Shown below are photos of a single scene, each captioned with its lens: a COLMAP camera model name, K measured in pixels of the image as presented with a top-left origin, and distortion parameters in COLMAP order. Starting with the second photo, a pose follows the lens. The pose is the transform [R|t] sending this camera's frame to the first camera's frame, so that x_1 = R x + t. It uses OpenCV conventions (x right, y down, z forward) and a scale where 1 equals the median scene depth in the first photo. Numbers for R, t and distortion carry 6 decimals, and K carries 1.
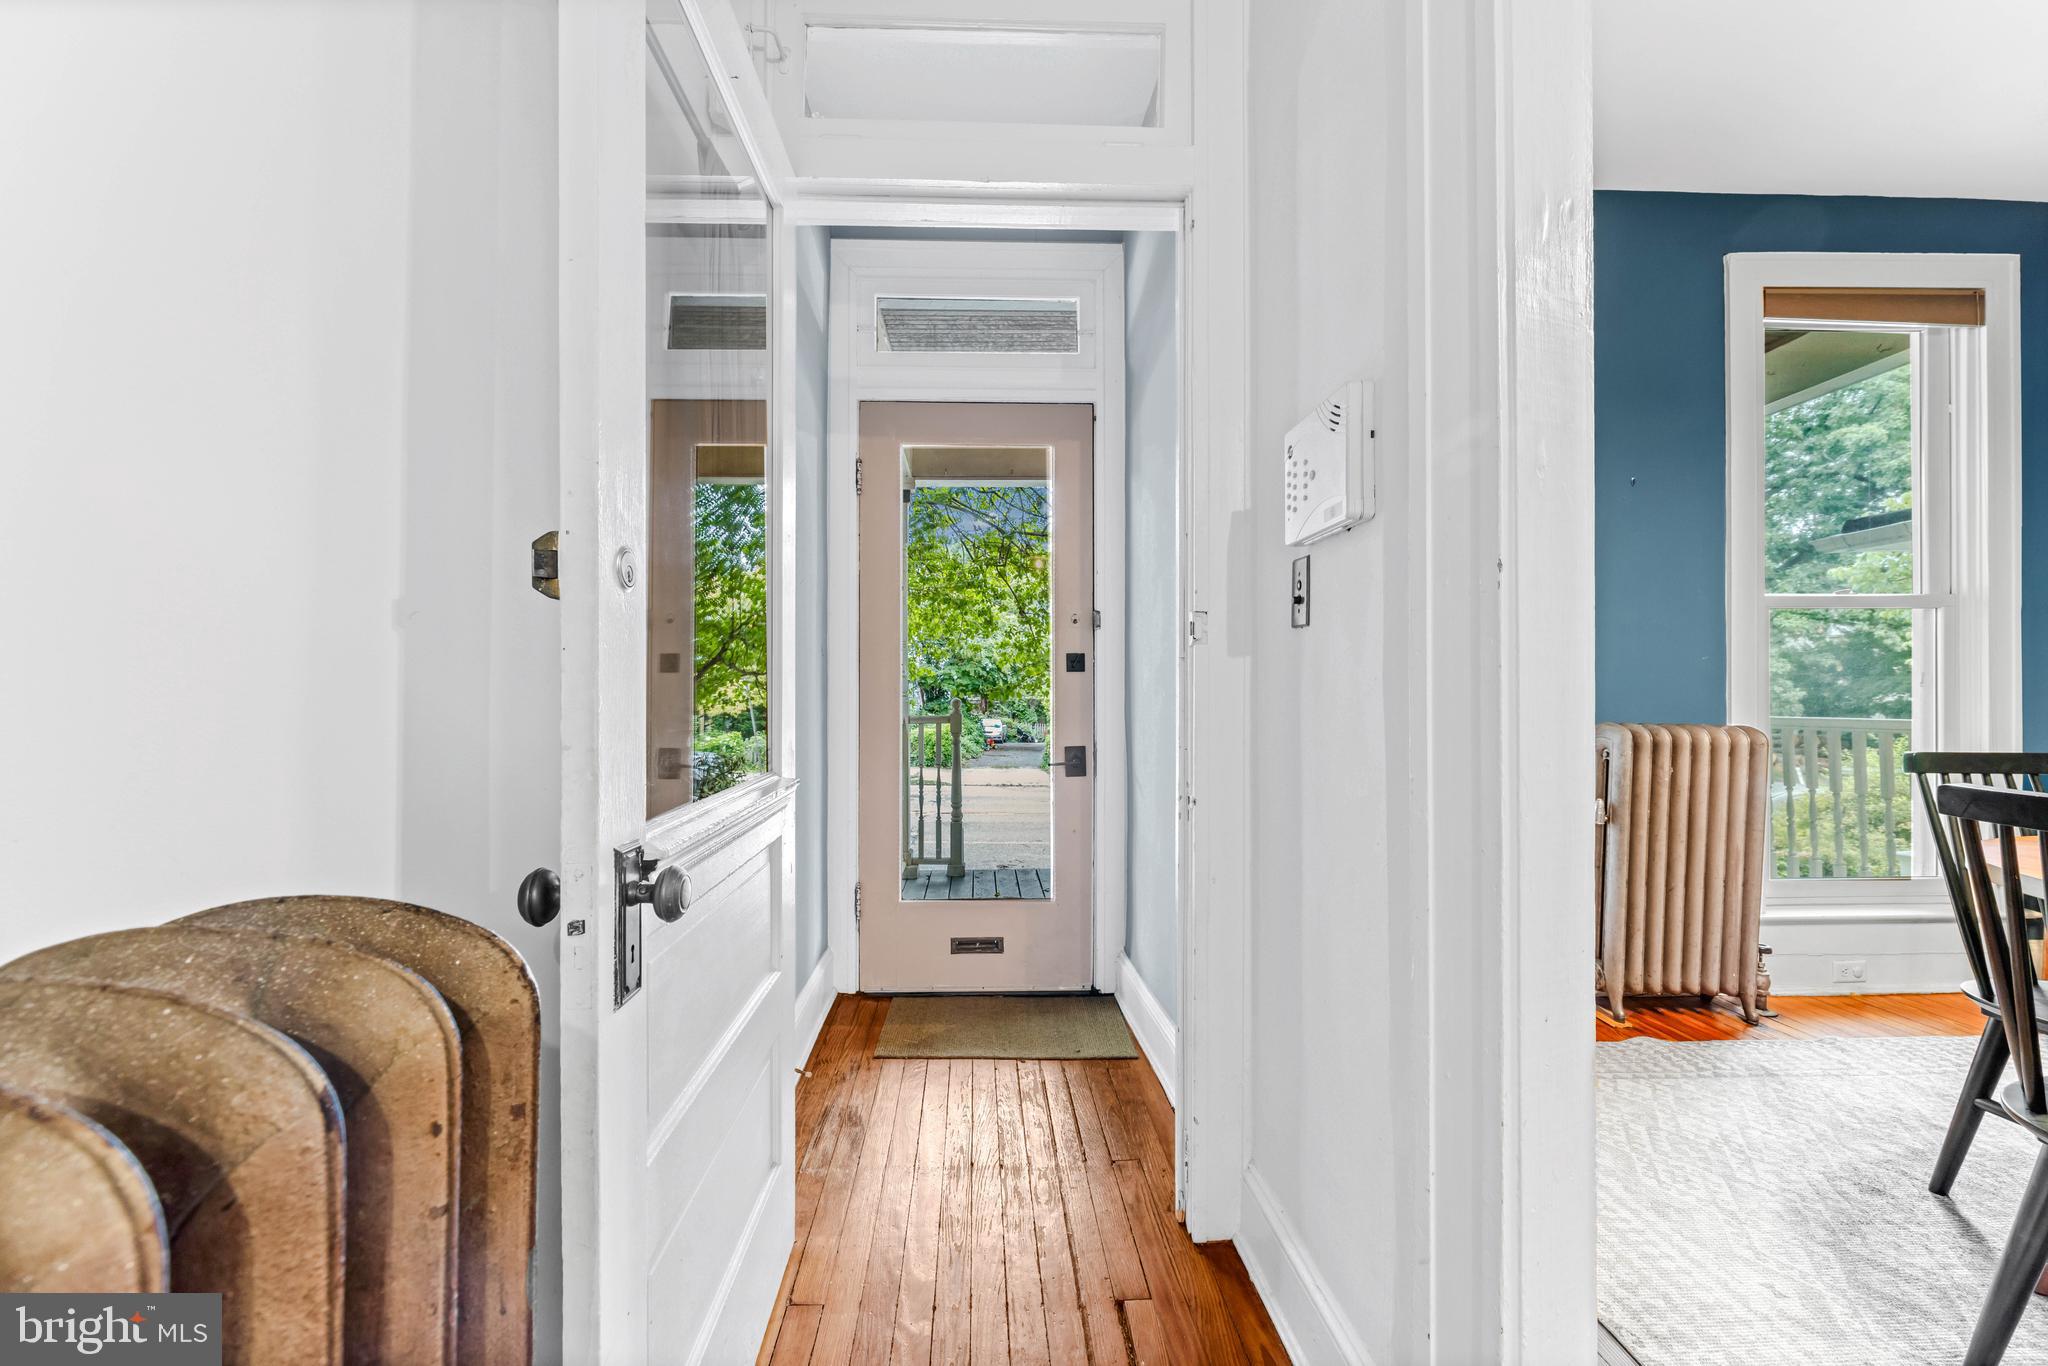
lens RADIAL K [[832.6, 0, 1015.4], [0, 832.6, 688.5], [0, 0, 1]] dist [-0.001959, -0.000293]
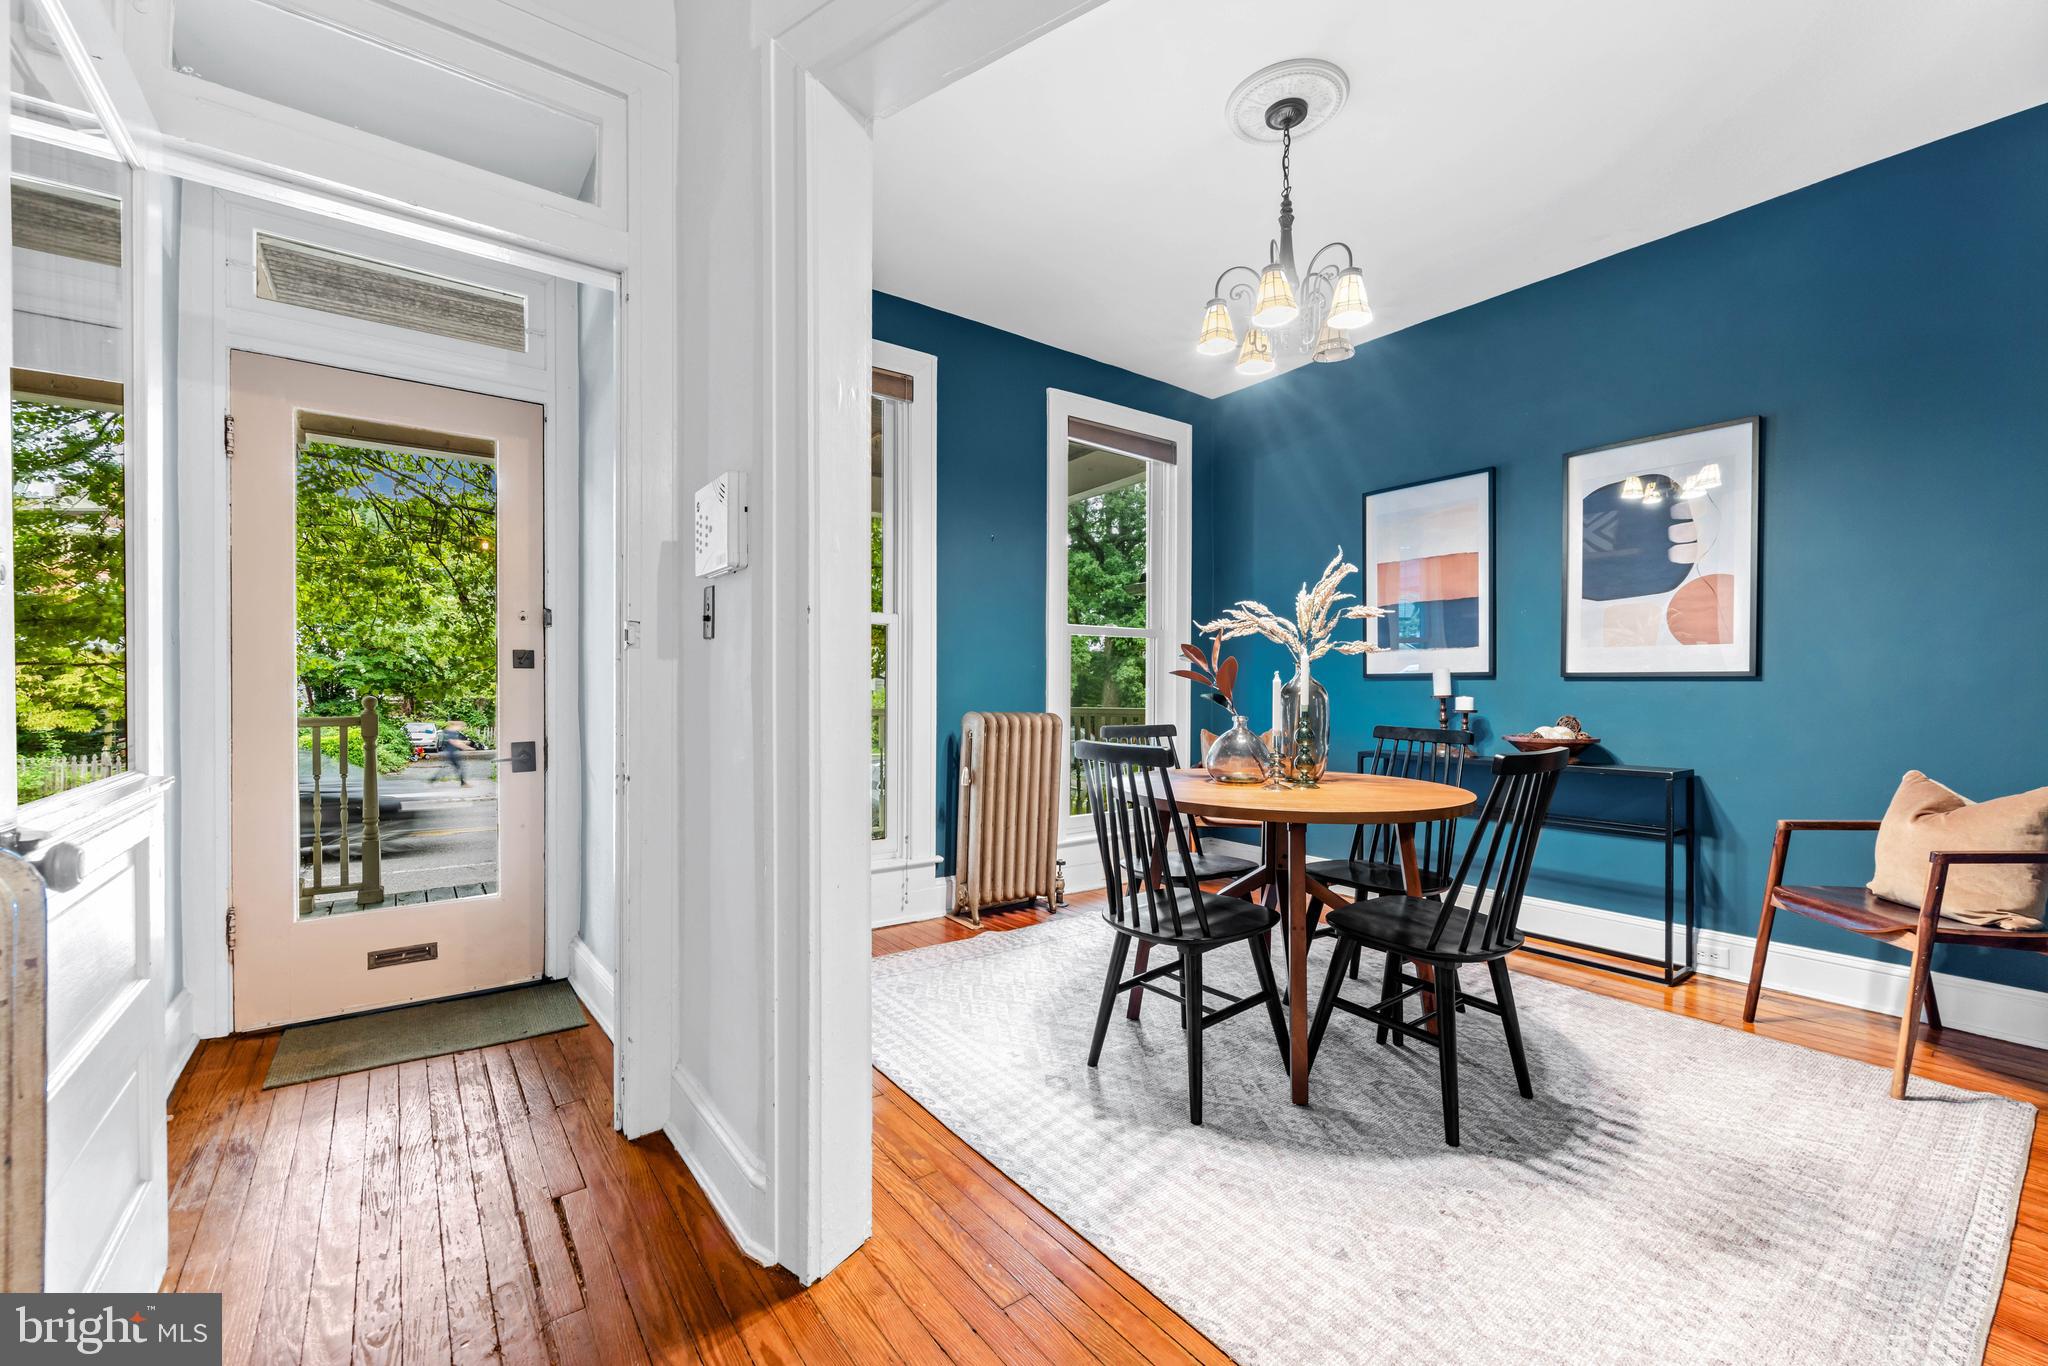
lens RADIAL K [[832.6, 0, 1029.8], [0, 832.6, 698.4], [0, 0, 1]] dist [-0.001959, -0.000293]
pose [[0.823105, -0.002667, 0.567883, 0.005037], [-0.004978, 0.999917, 0.011911, 0.001377], [-0.567867, -0.012631, 0.823023, -0.202788]]
